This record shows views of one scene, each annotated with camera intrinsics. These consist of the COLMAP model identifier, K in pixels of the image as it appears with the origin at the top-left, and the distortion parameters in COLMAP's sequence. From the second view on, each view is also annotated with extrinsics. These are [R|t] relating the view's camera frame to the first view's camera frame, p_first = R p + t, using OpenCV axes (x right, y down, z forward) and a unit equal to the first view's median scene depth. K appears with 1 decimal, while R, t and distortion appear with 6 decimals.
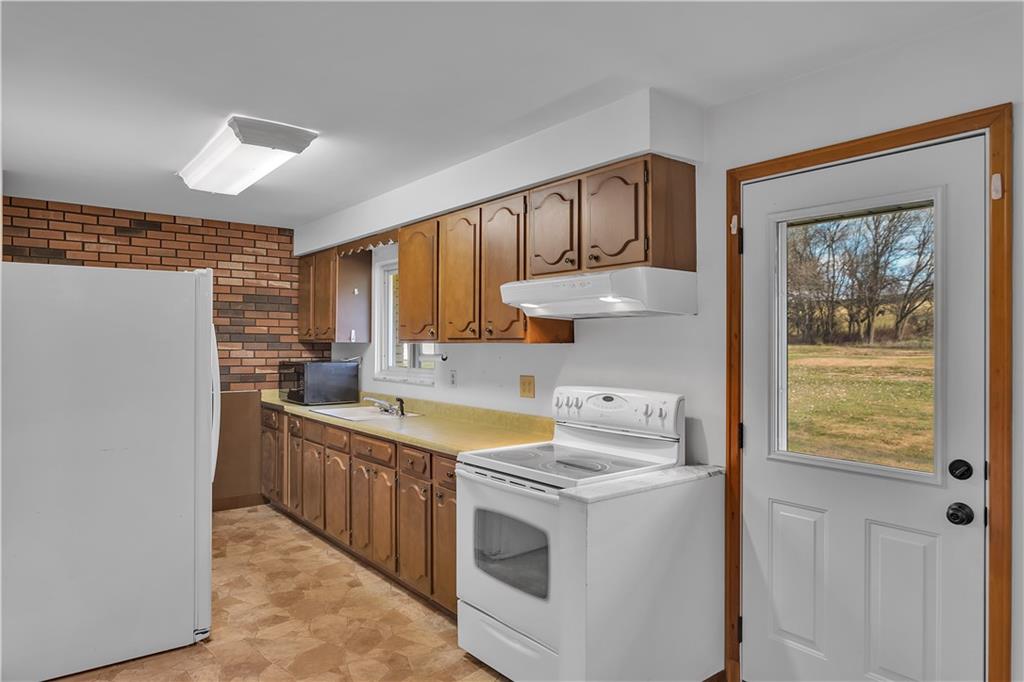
lens RADIAL K [[625.5, 0, 512.0], [0, 625.5, 341.0], [0, 0, 1]] dist [-0.005295, 0.000637]
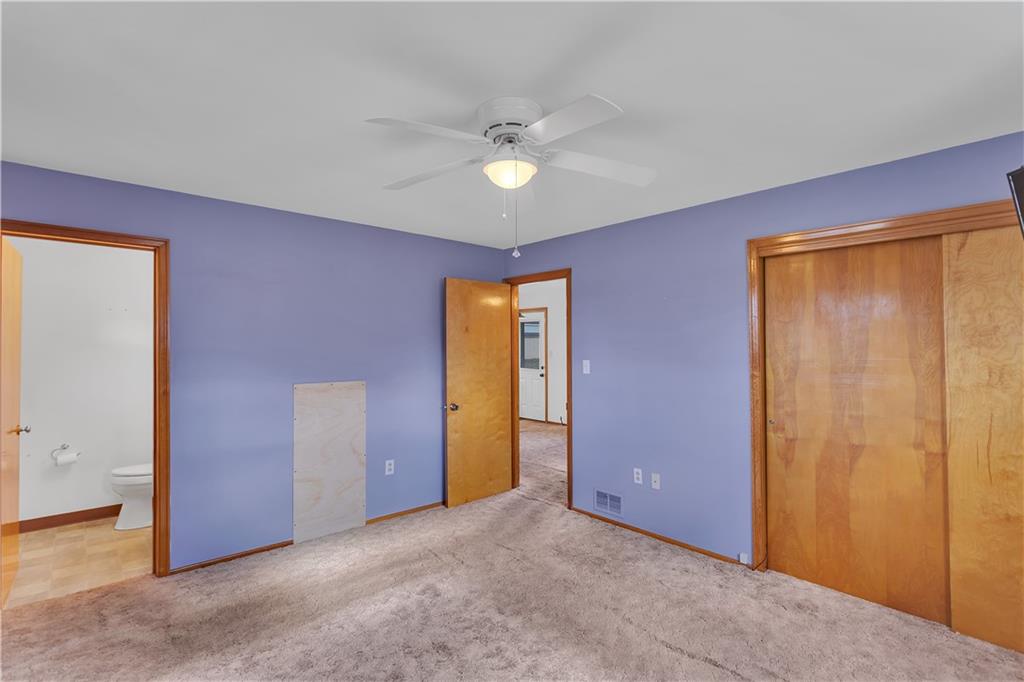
lens RADIAL K [[479.3, 0, 512.0], [0, 479.3, 341.0], [0, 0, 1]] dist [0.000280, 0.000411]
pose [[0.998609, -0.004614, 0.052531, 0.094869], [0.004988, 0.999963, -0.006997, -0.007481], [-0.052497, 0.007250, 0.998595, -1.666488]]
